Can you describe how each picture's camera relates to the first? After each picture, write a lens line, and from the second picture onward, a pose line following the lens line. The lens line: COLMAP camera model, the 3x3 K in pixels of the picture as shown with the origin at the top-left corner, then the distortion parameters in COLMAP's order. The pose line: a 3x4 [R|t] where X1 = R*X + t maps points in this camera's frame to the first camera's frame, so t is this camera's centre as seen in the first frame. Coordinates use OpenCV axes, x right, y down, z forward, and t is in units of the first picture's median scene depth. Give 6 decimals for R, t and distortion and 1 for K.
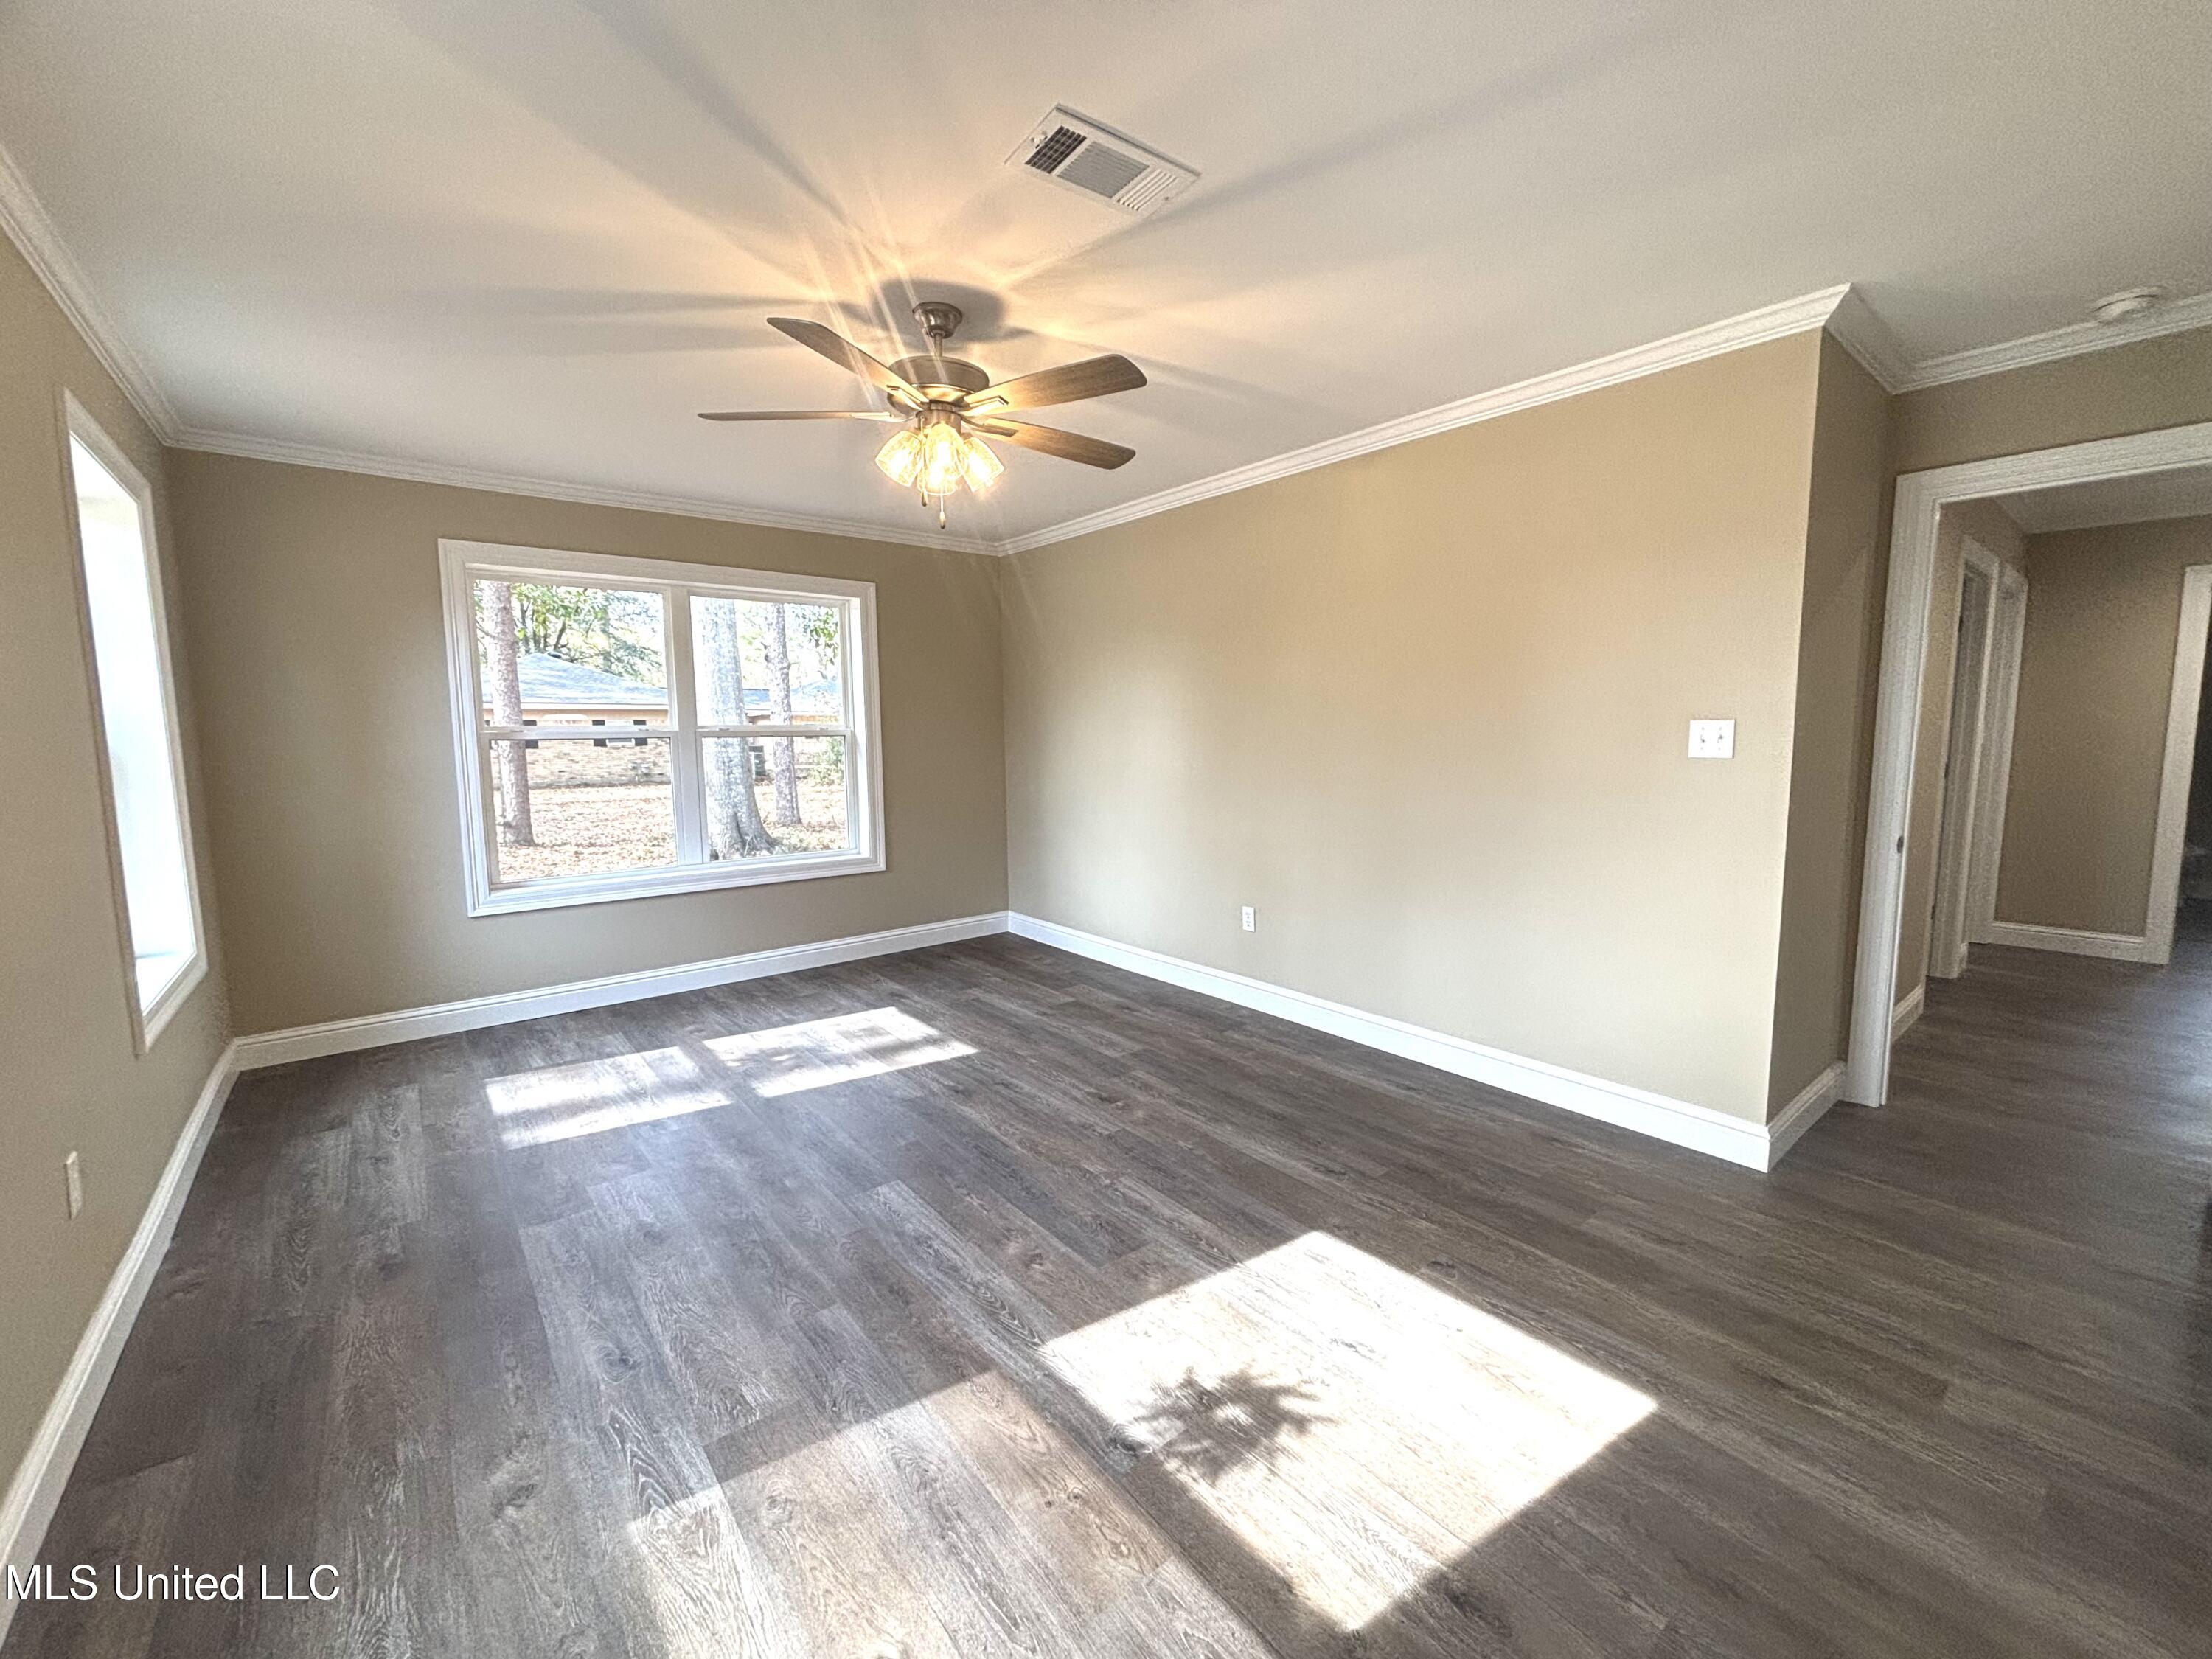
lens RADIAL K [[887.1, 0, 1101.5], [0, 887.1, 826.8], [0, 0, 1]] dist [-0.001372, 0.000134]
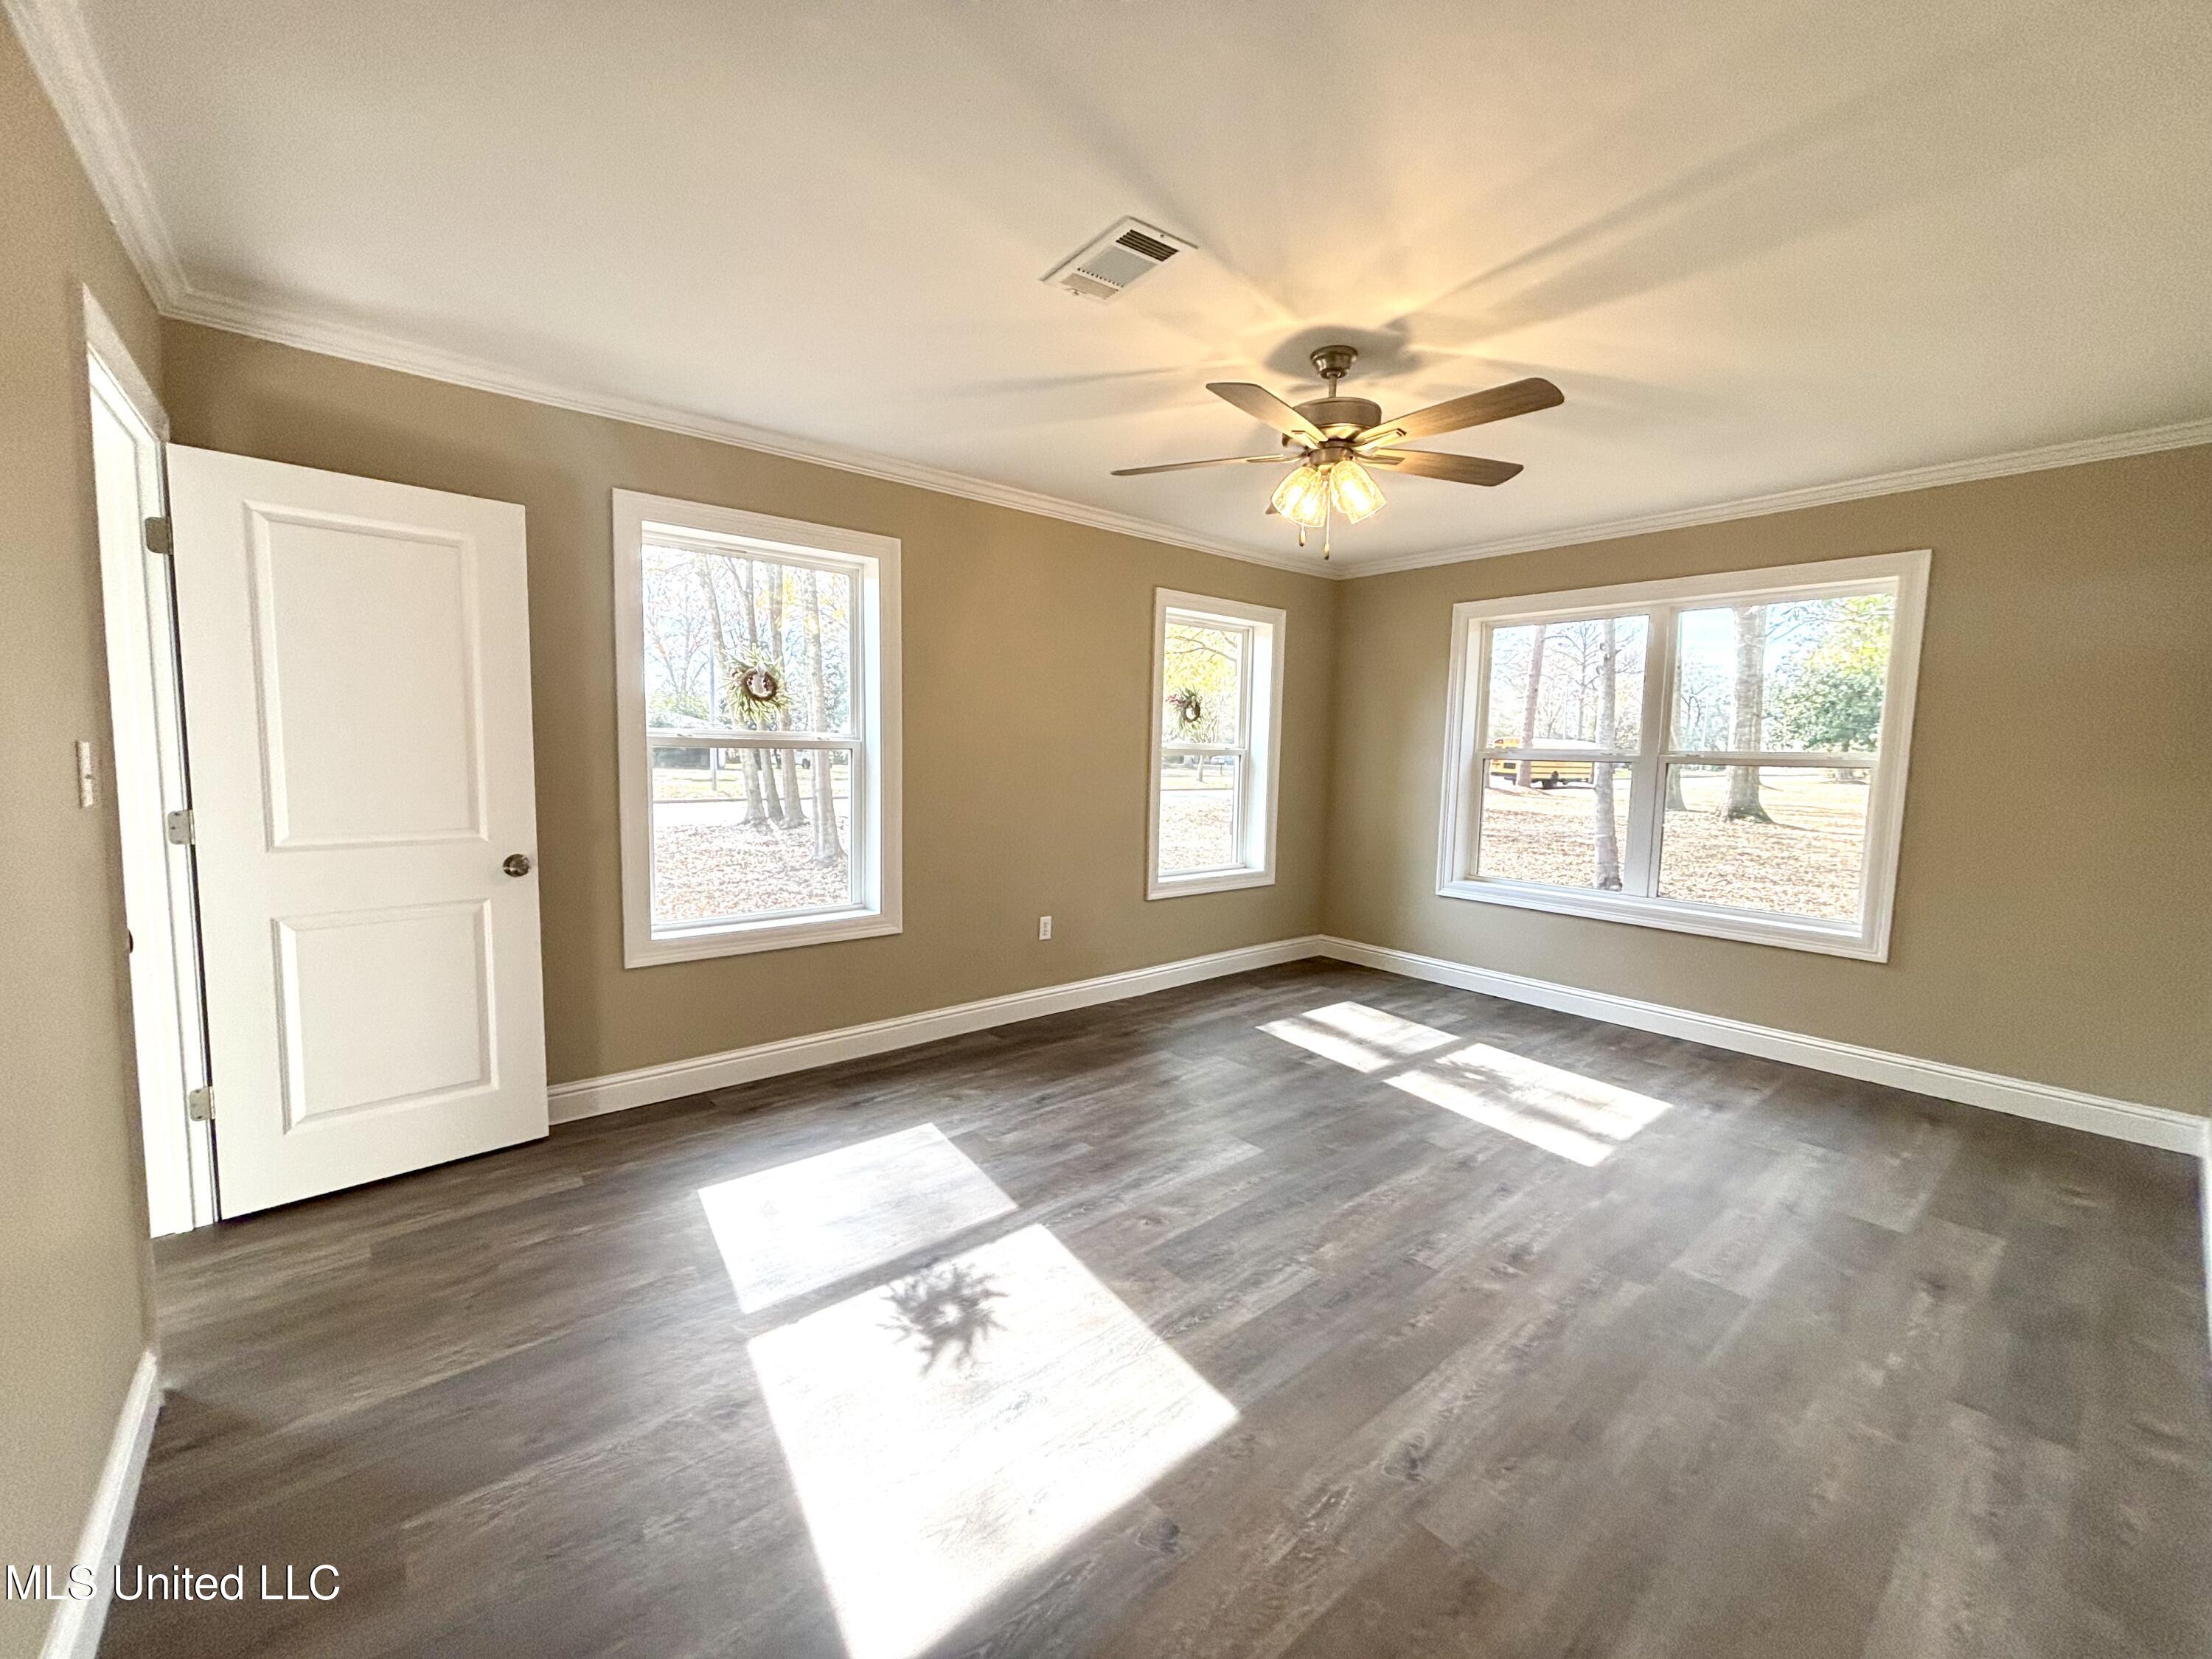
lens RADIAL K [[887.1, 0, 1101.5], [0, 887.1, 826.8], [0, 0, 1]] dist [-0.001372, 0.000134]
pose [[0.004611, 0.100902, -0.994886, 0.678936], [-0.126271, 0.986991, 0.099516, -0.074954], [0.991985, 0.125167, 0.017292, 0.580785]]
